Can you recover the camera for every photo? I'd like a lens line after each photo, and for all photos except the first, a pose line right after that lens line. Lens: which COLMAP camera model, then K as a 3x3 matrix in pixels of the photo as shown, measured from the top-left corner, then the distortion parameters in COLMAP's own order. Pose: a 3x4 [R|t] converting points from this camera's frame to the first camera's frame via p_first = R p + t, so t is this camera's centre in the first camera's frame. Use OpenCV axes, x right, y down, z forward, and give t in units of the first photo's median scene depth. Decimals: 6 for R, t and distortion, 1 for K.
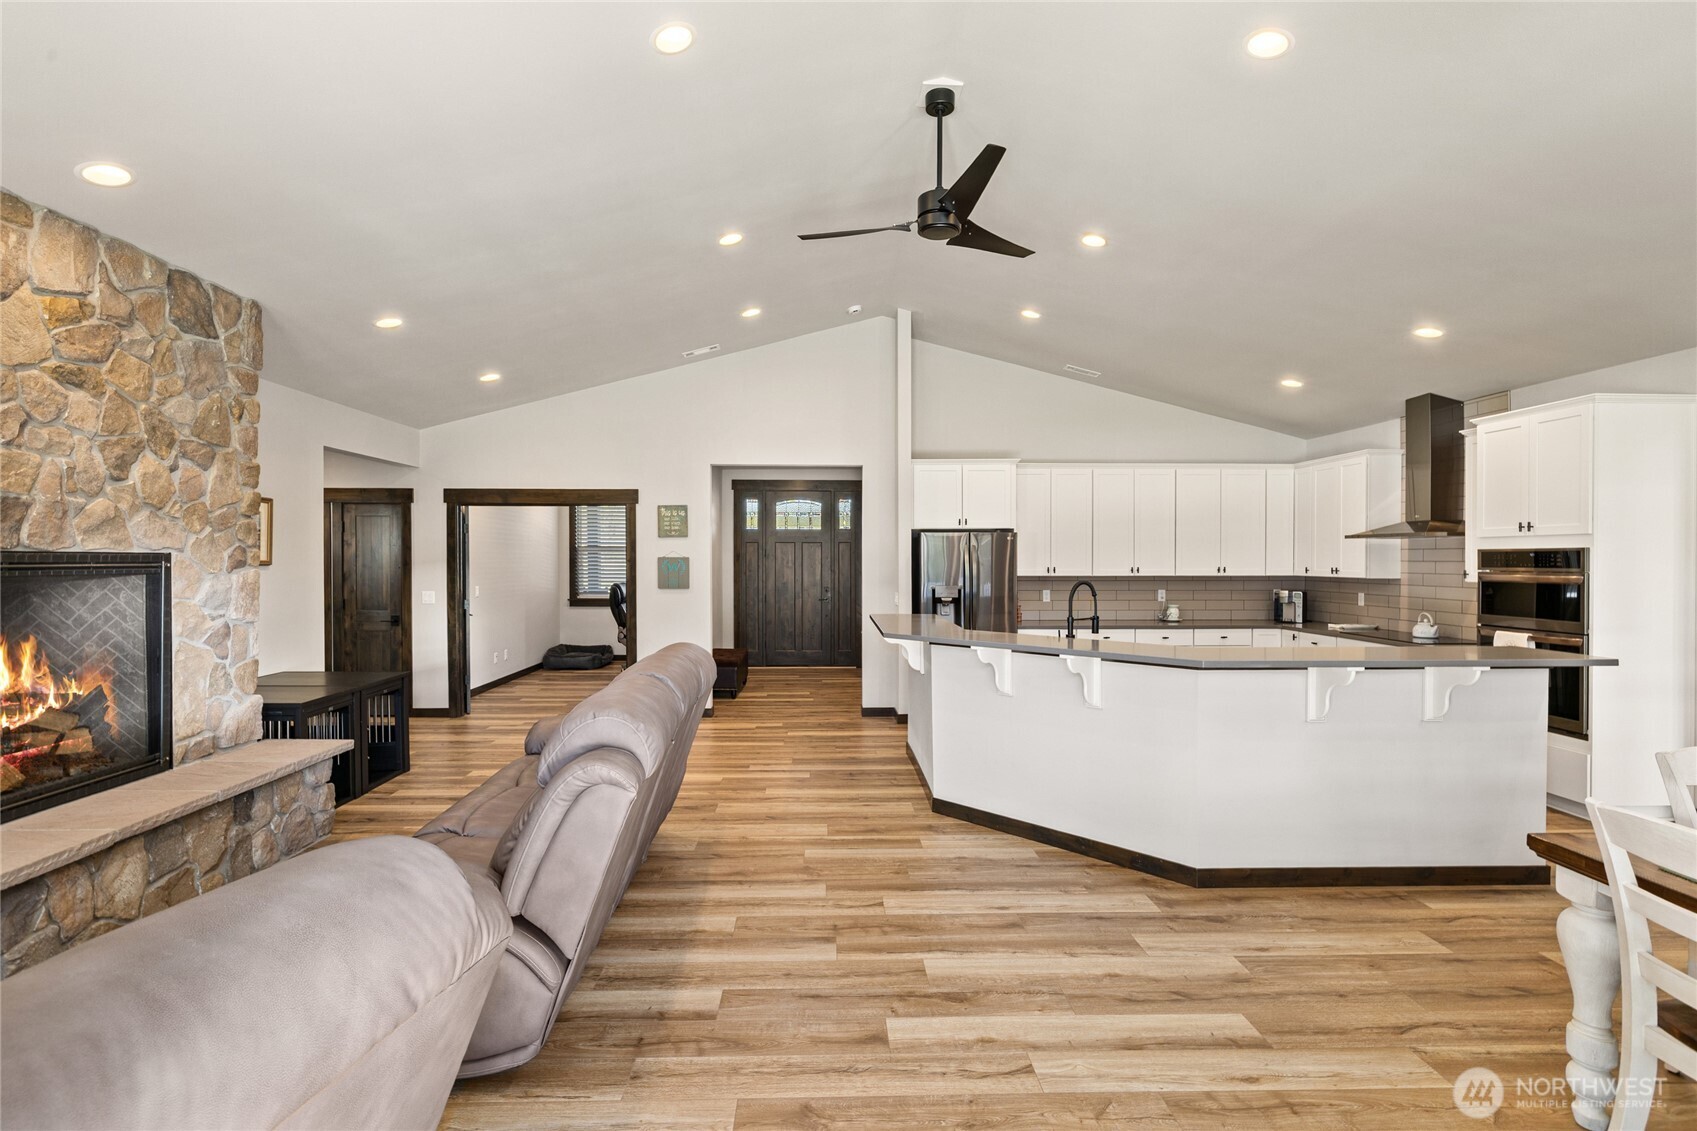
lens RADIAL K [[828.0, 0, 848.5], [0, 828.0, 565.5], [0, 0, 1]] dist [-0.003592, 0.000029]
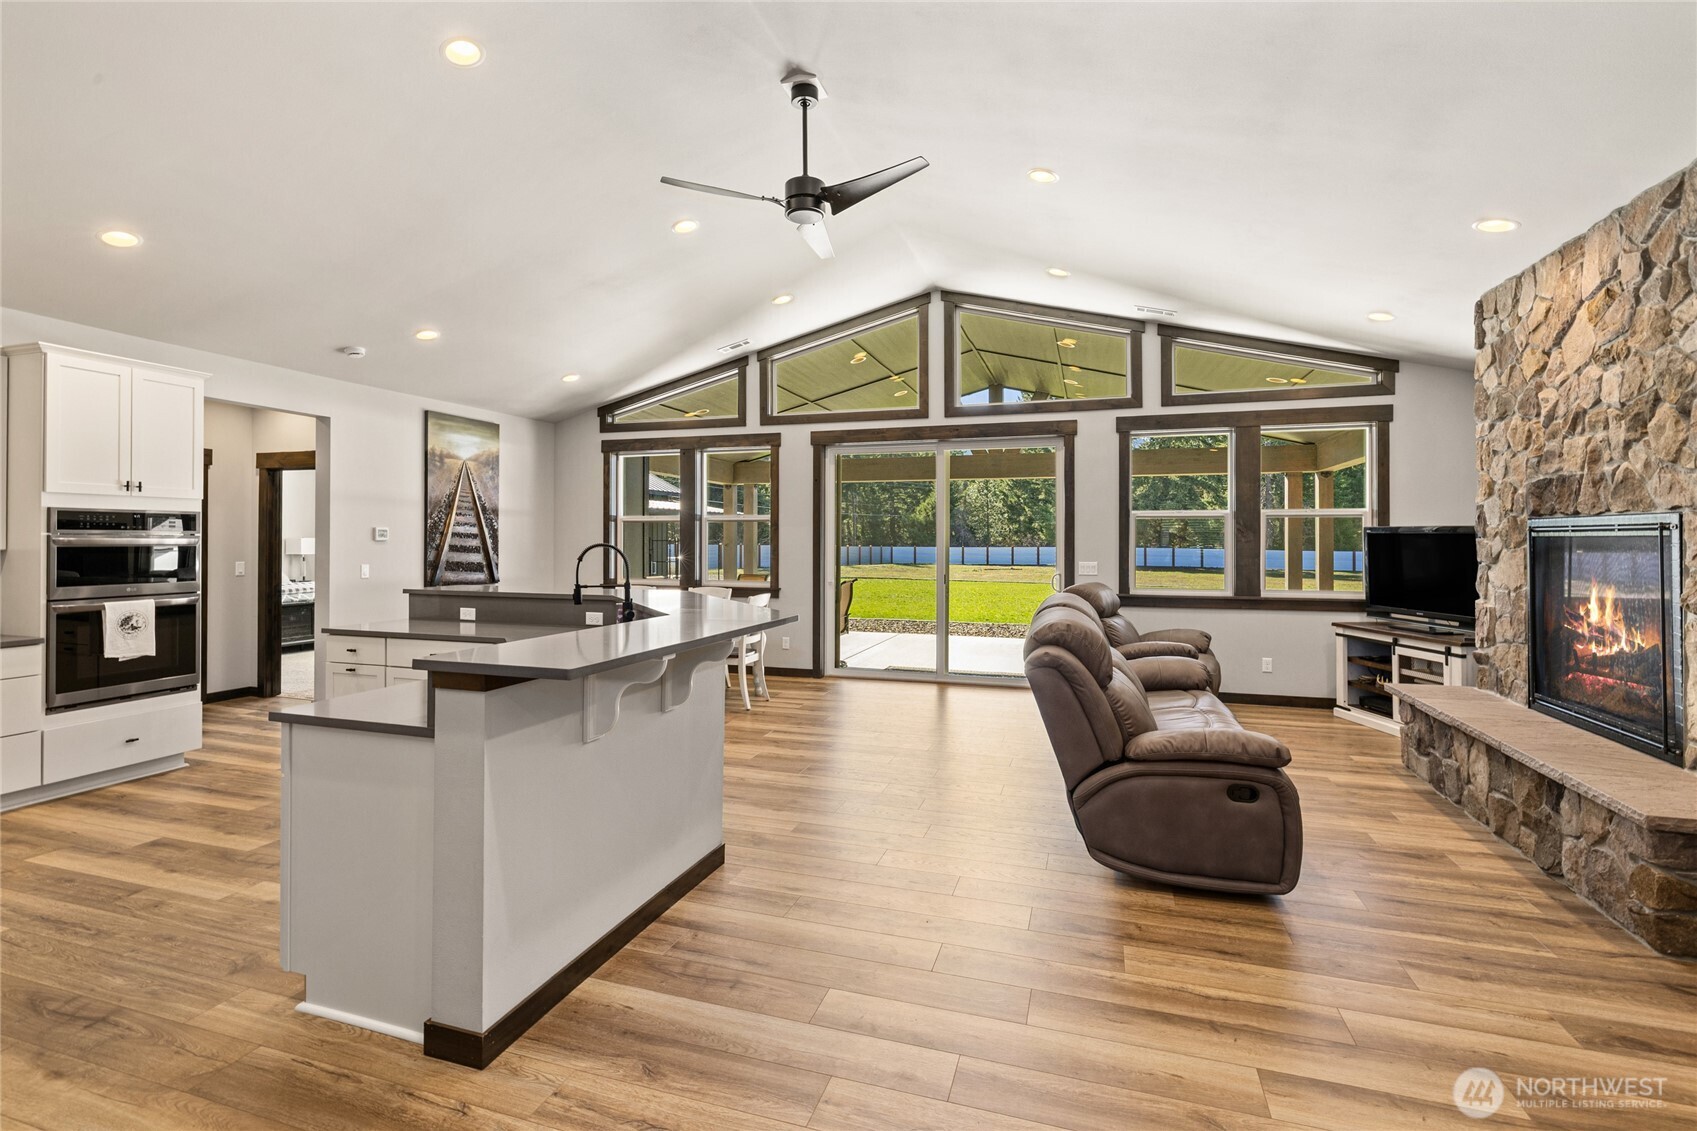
lens RADIAL K [[781.2, 0, 850.2], [0, 781.2, 537.4], [0, 0, 1]] dist [-0.002222, -0.000276]
pose [[-0.940984, 0.000711, 0.338450, -0.306129], [0.001731, 0.999995, 0.002712, 0.011839], [-0.338447, 0.003138, -0.940980, 2.213077]]
